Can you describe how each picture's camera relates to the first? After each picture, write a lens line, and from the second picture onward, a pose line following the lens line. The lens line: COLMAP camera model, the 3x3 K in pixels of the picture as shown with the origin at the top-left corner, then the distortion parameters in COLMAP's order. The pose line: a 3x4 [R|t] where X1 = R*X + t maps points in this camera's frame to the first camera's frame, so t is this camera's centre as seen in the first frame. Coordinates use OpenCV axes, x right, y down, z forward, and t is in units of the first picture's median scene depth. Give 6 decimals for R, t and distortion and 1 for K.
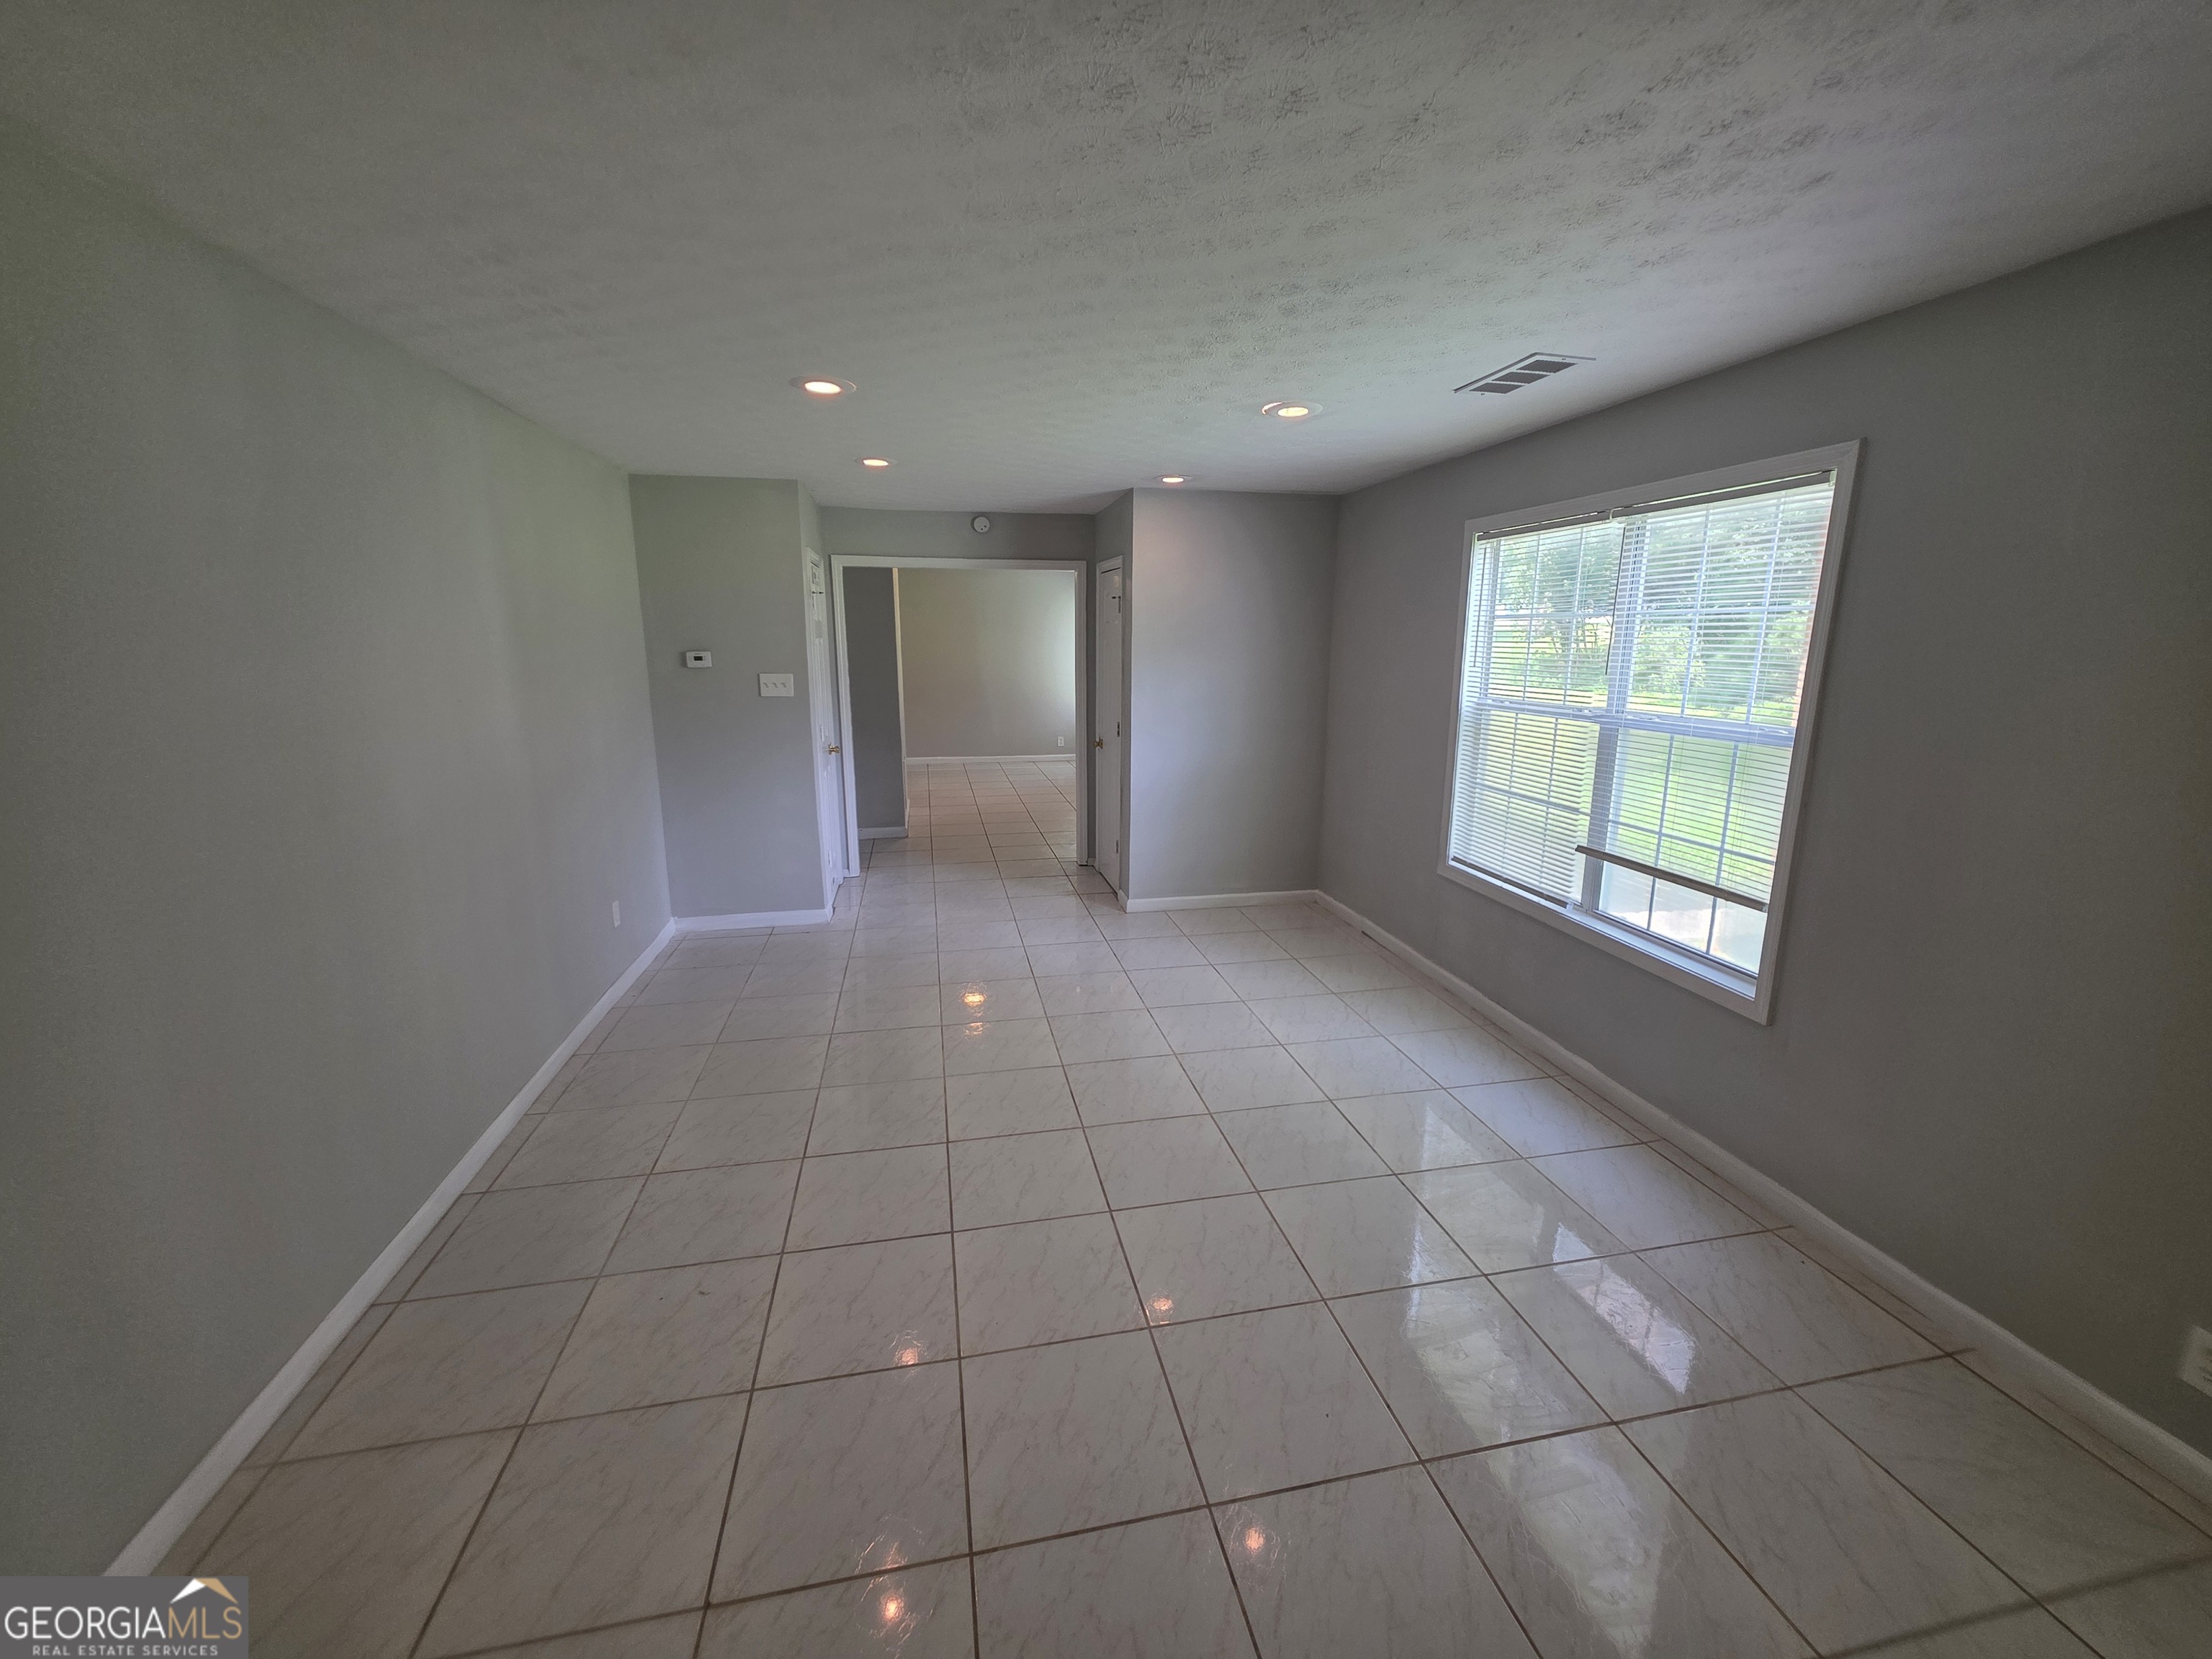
lens RADIAL K [[885.0, 0, 1108.0], [0, 885.0, 815.9], [0, 0, 1]] dist [-0.000151, 0.000150]
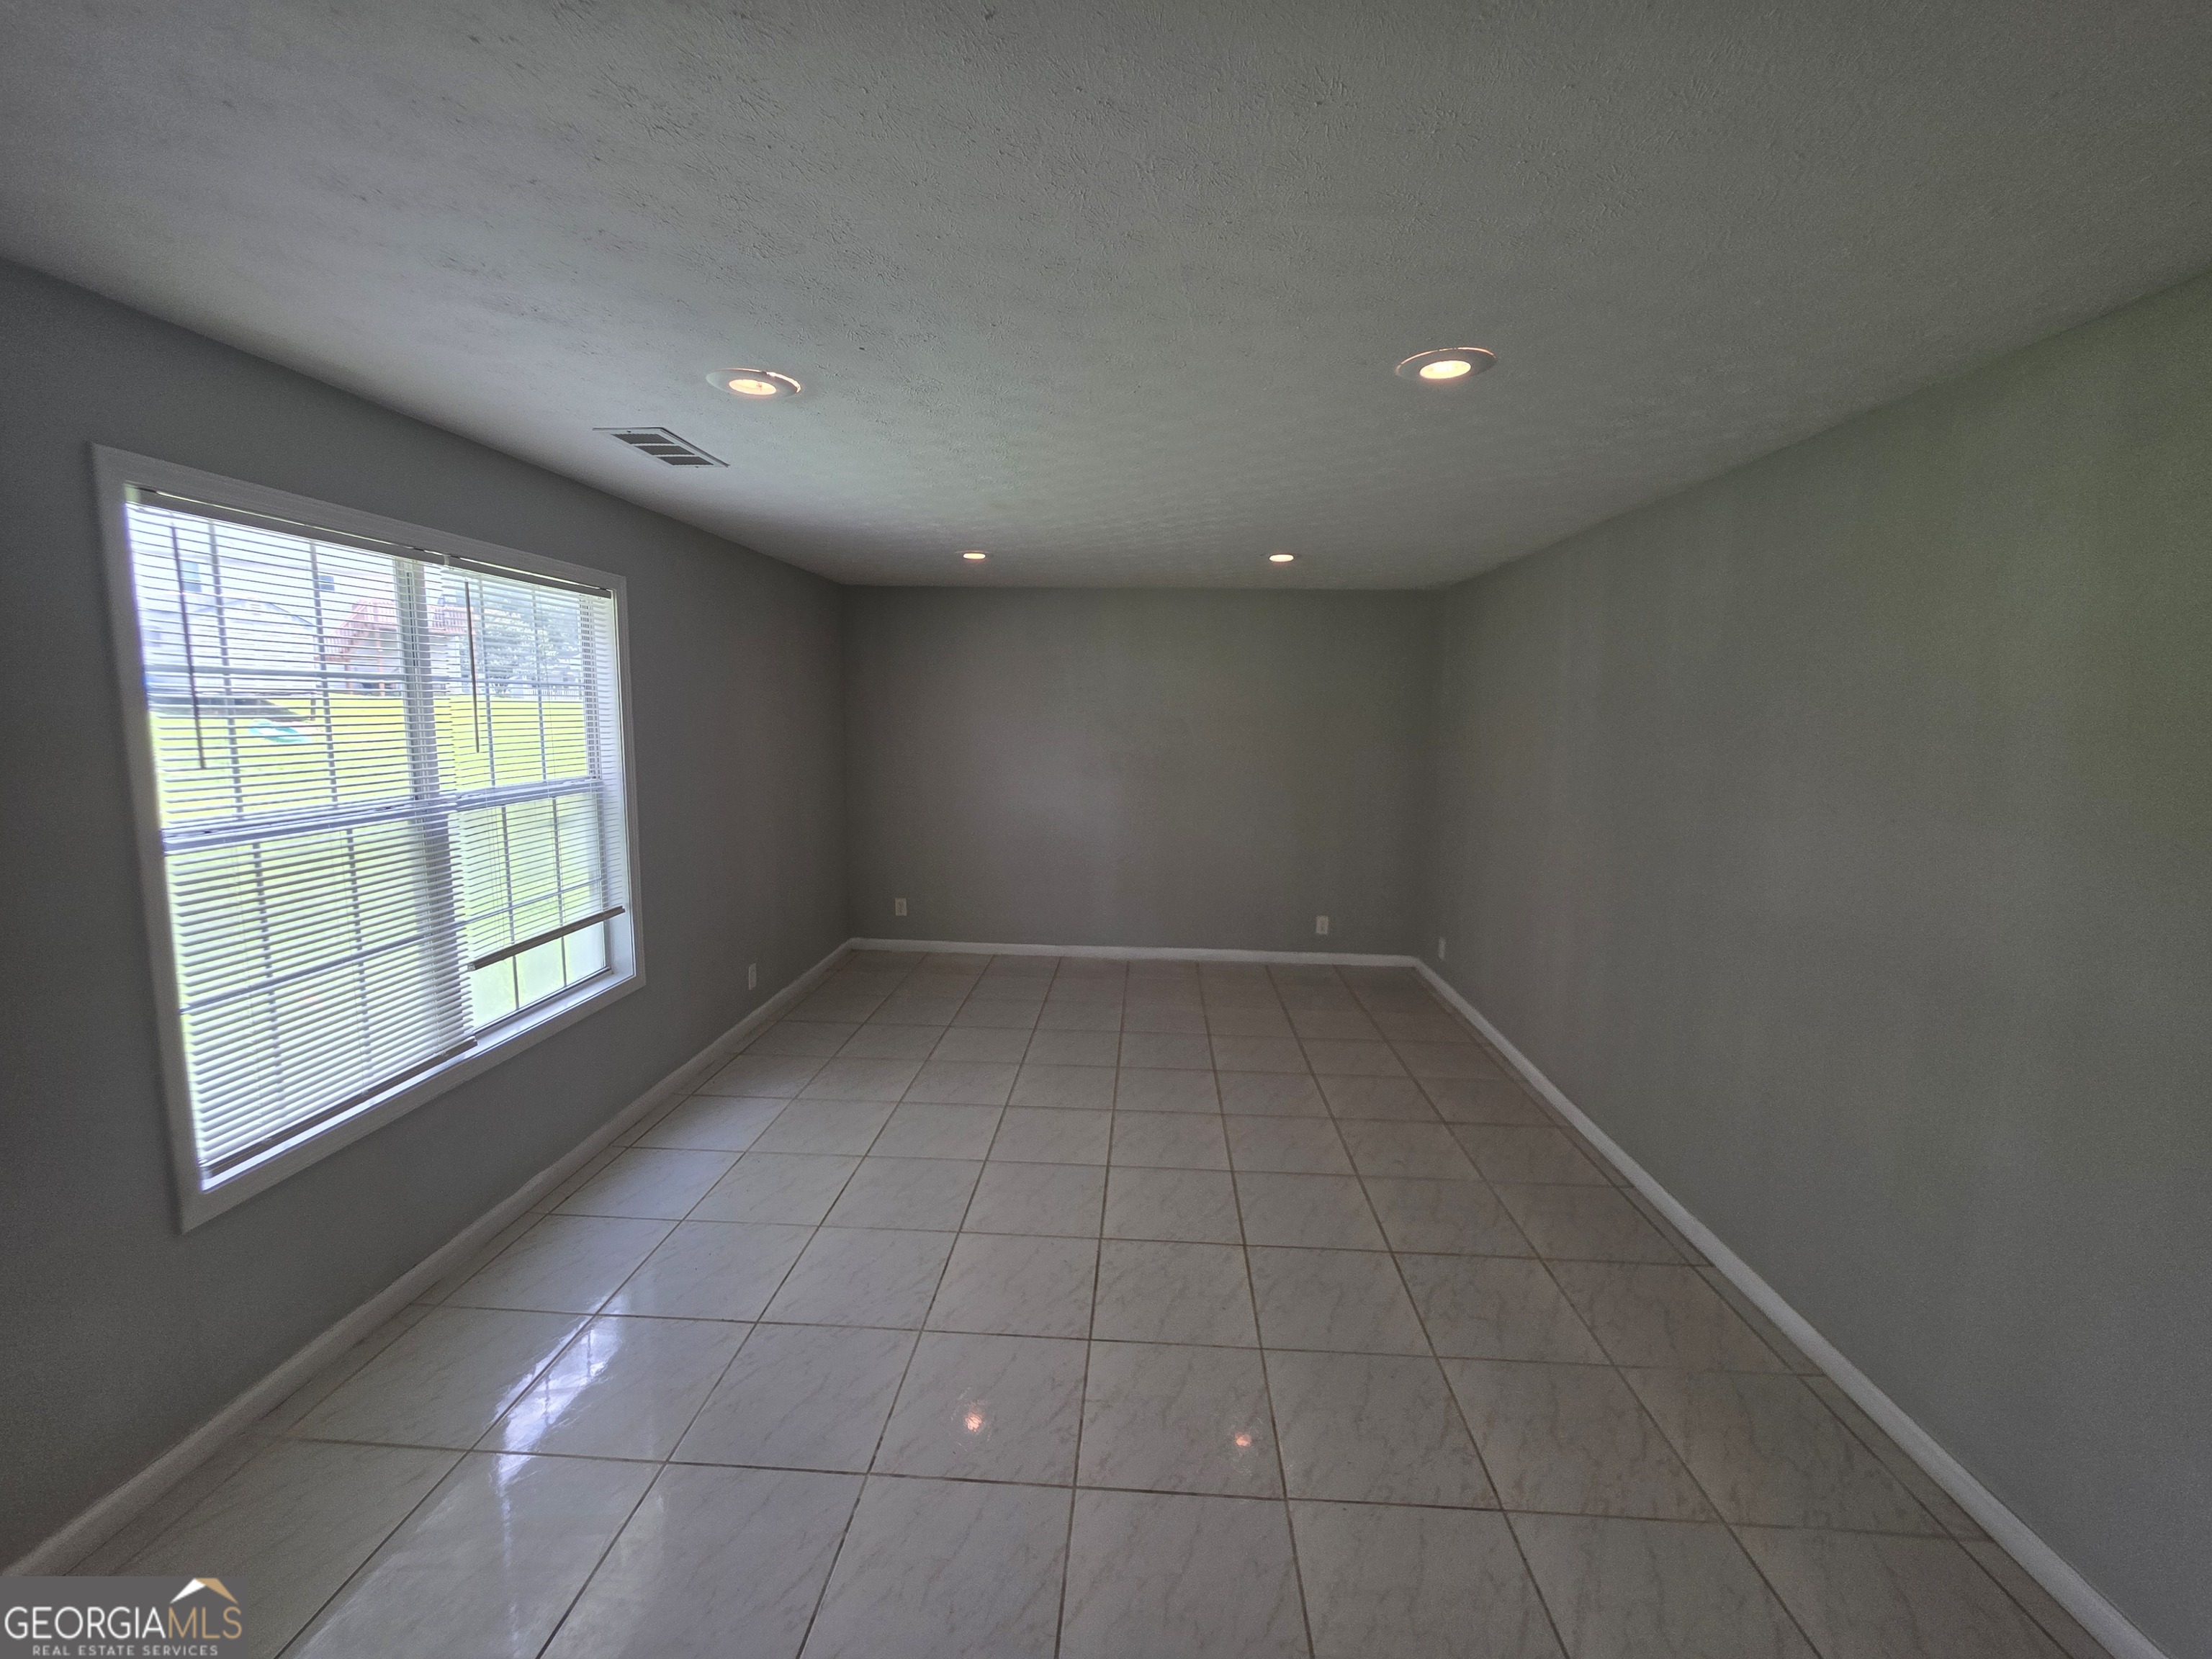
lens RADIAL K [[885.0, 0, 1108.0], [0, 885.0, 815.9], [0, 0, 1]] dist [-0.000151, 0.000150]
pose [[-0.967582, -0.048236, 0.247908, -0.242100], [0.032550, 0.949588, 0.311808, -0.356840], [-0.250451, 0.309769, -0.917234, 1.696233]]
